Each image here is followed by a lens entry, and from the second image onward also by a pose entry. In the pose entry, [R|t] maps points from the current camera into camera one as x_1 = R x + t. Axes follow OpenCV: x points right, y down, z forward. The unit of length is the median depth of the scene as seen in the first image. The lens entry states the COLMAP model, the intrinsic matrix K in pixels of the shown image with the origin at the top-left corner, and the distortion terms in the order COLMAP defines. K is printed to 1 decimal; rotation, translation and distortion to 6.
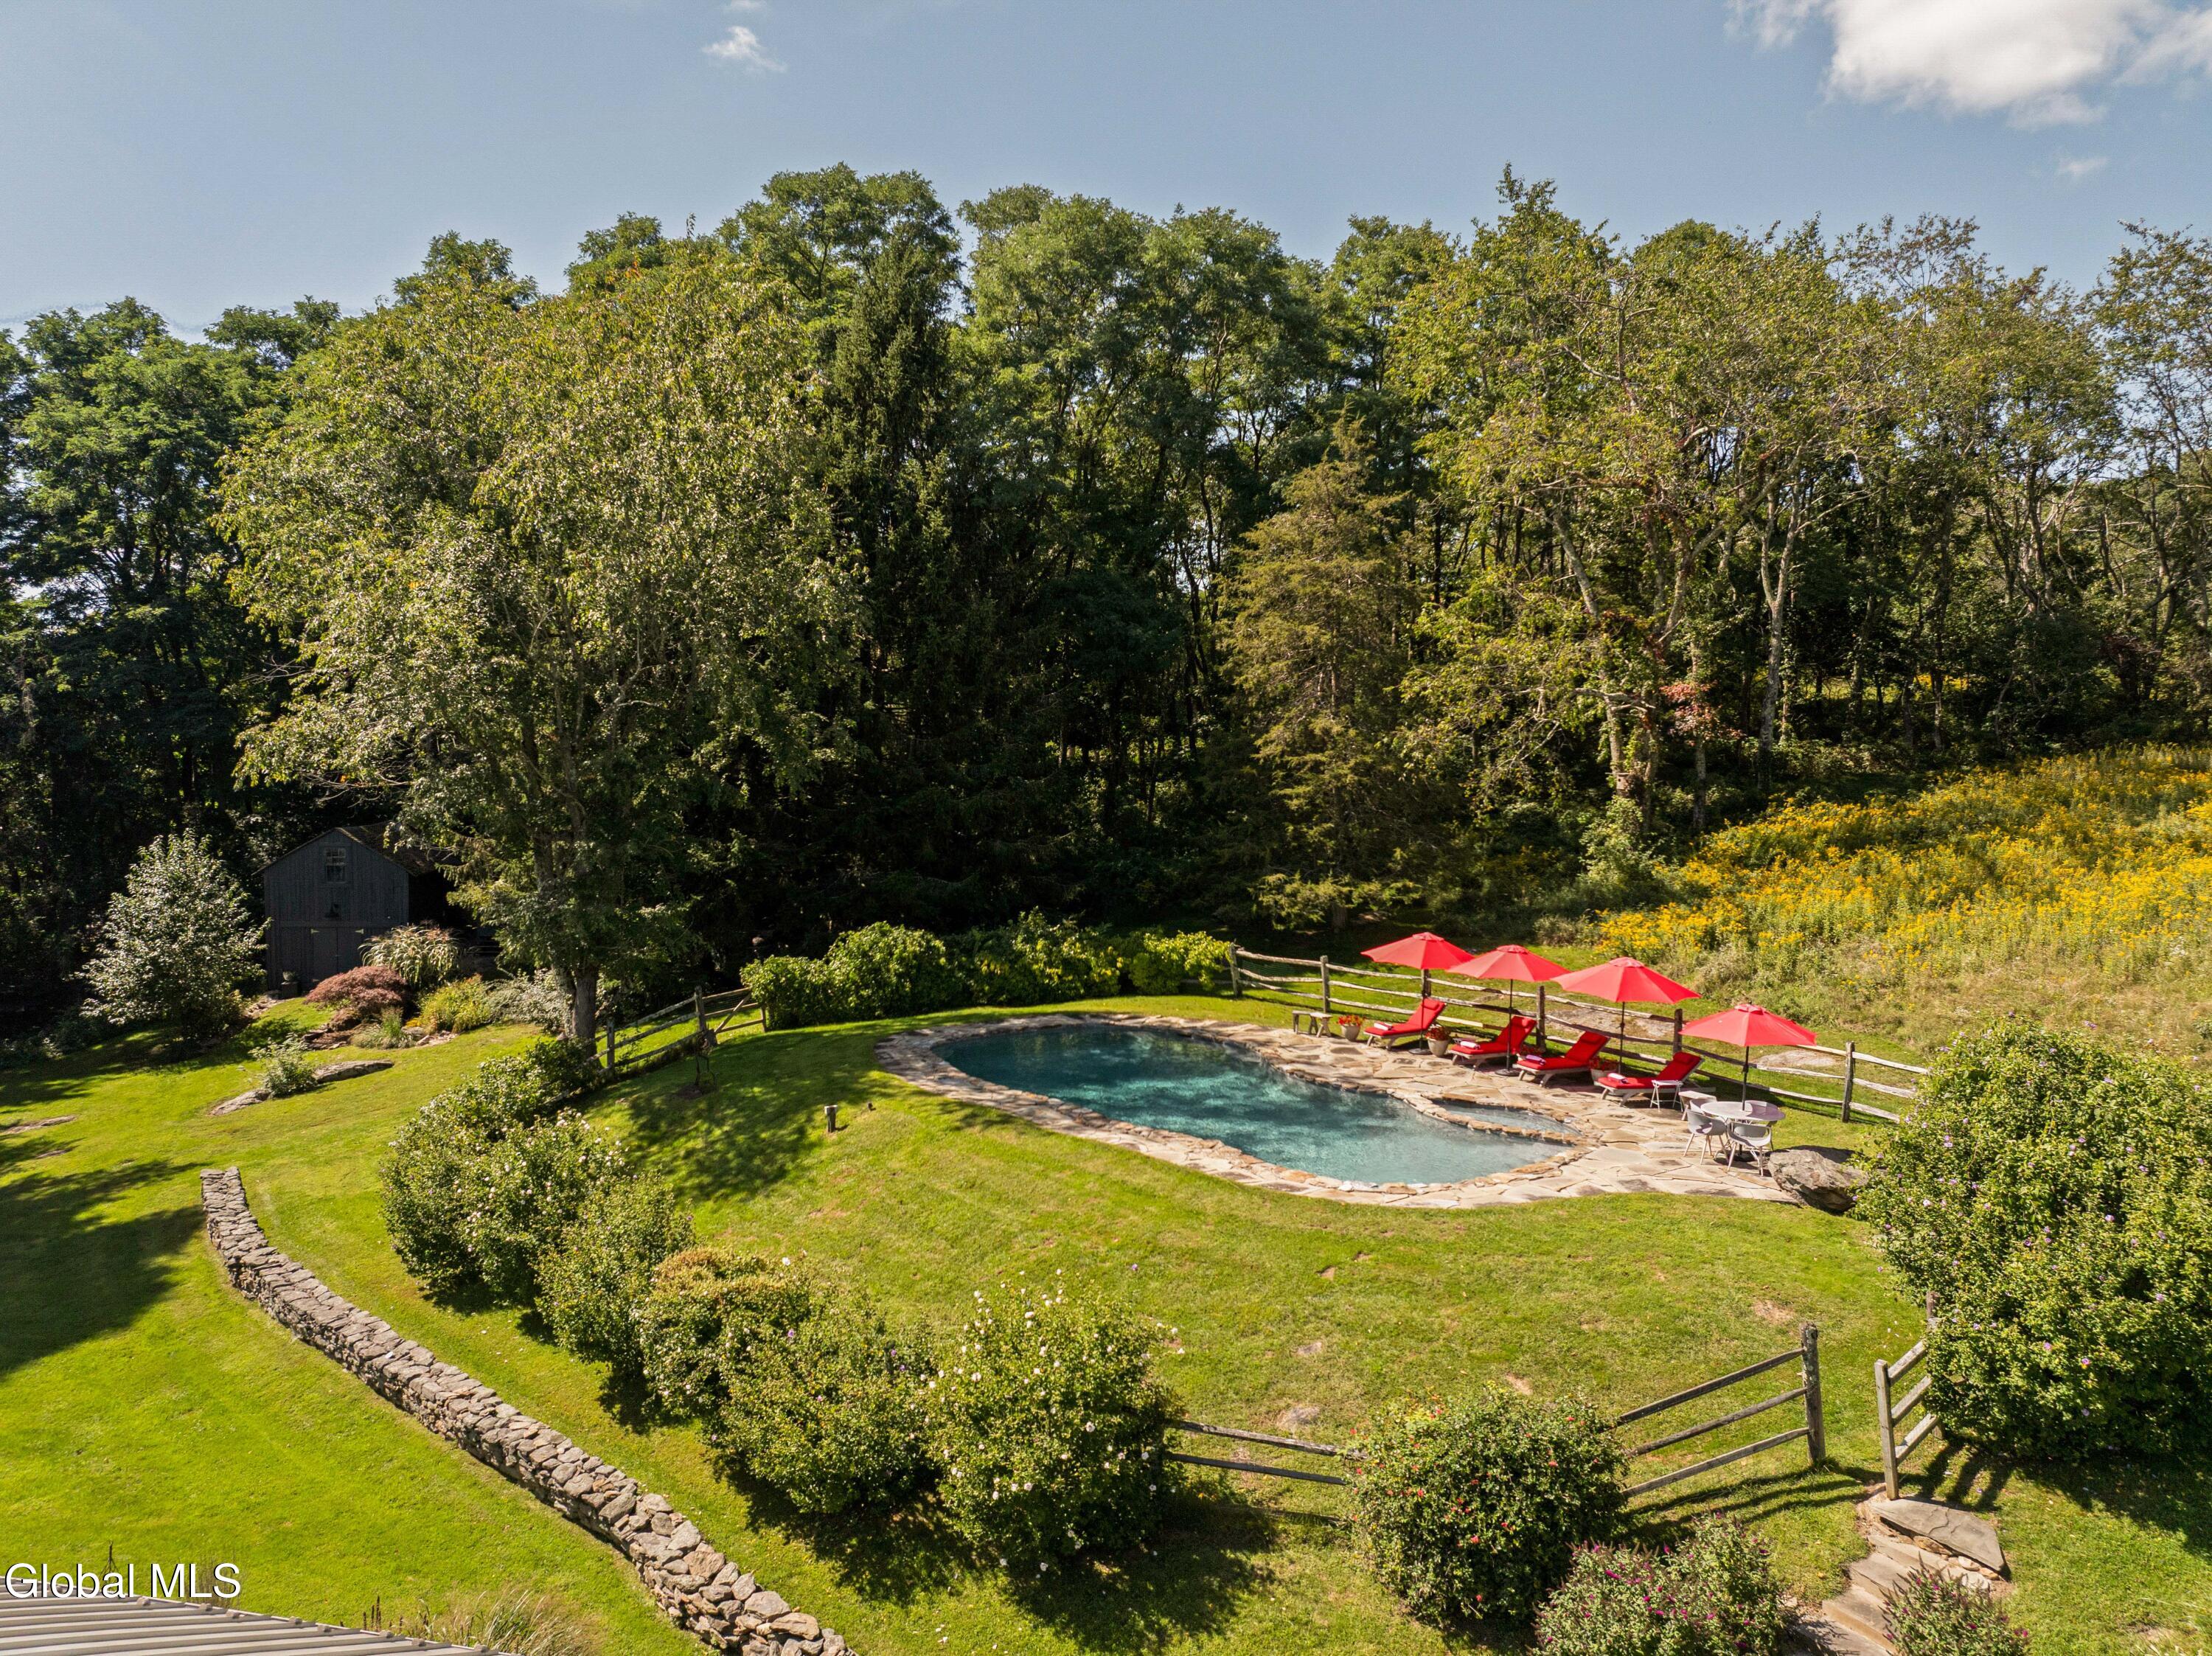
lens RADIAL K [[1544.4, 0, 1106.0], [0, 1544.4, 828.0], [0, 0, 1]] dist [-0.000356, 0.001665]
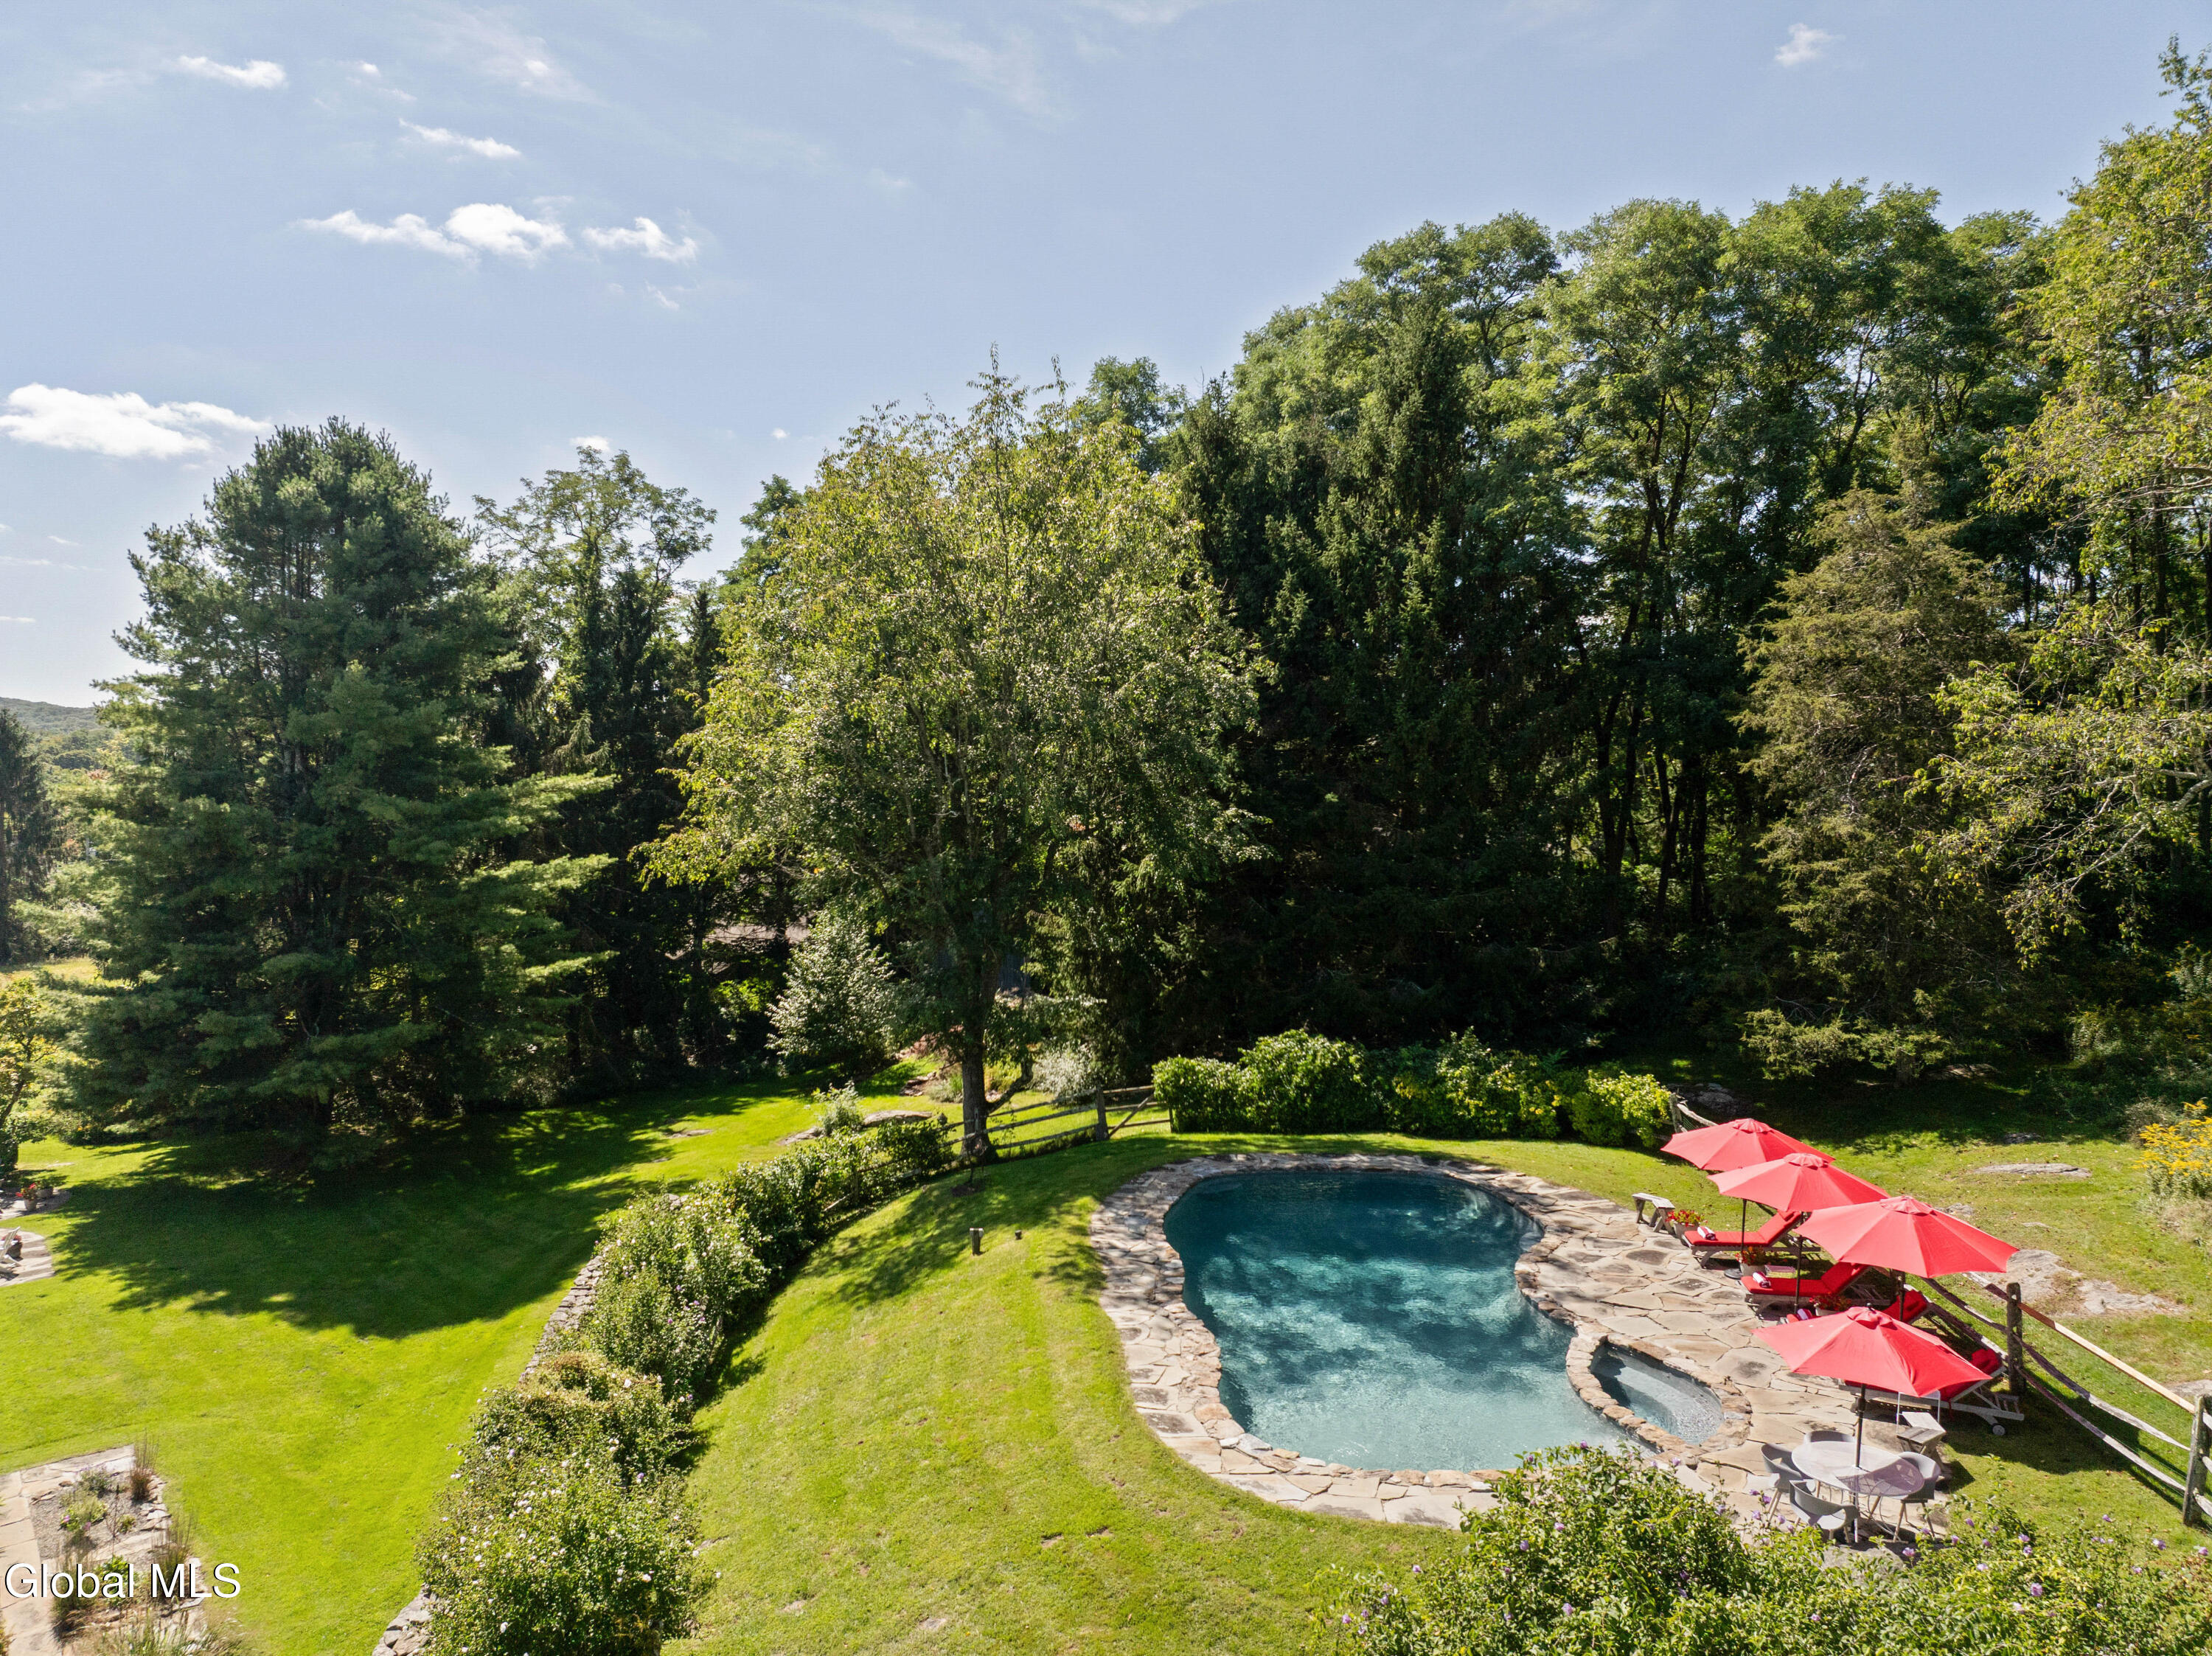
lens RADIAL K [[1560.9, 0, 1106.0], [0, 1560.9, 828.0], [0, 0, 1]] dist [-0.001728, -0.001194]
pose [[0.812208, 0.011682, -0.583250, 0.311404], [-0.028818, 0.999382, -0.020115, -0.039695], [0.582655, 0.033146, 0.812043, 0.147788]]
